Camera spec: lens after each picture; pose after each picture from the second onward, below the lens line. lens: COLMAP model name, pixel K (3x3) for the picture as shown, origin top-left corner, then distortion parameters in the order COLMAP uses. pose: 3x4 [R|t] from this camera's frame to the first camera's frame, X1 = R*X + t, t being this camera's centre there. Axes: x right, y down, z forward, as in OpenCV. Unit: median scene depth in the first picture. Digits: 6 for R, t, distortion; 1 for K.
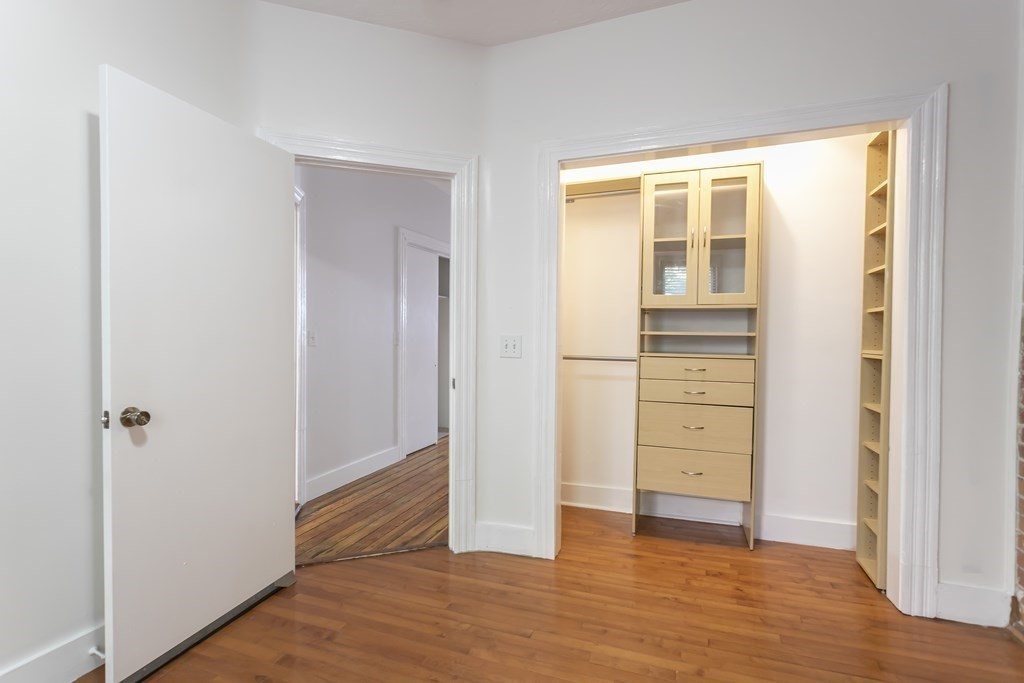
lens RADIAL K [[495.8, 0, 517.5], [0, 495.8, 341.0], [0, 0, 1]] dist [0.001043, 0.000964]
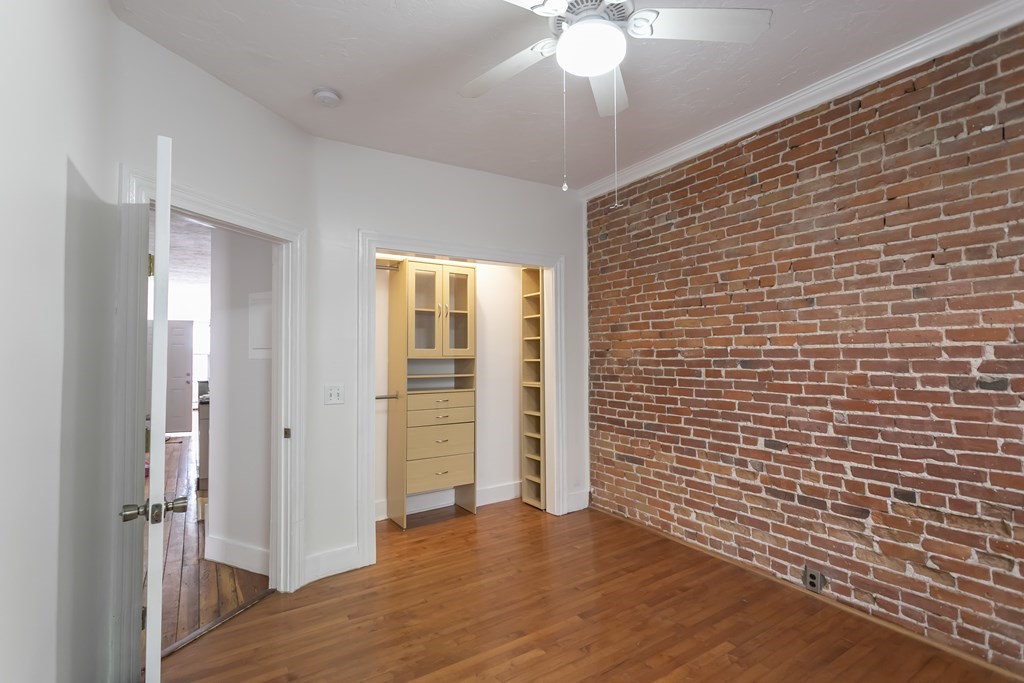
lens RADIAL K [[534.0, 0, 512.0], [0, 534.0, 341.5], [0, 0, 1]] dist [0.003418, -0.000668]
pose [[0.571572, 0.006384, 0.820527, -0.825090], [0.022906, 0.999456, -0.023732, -0.076639], [-0.820232, 0.032359, 0.571115, -0.068735]]
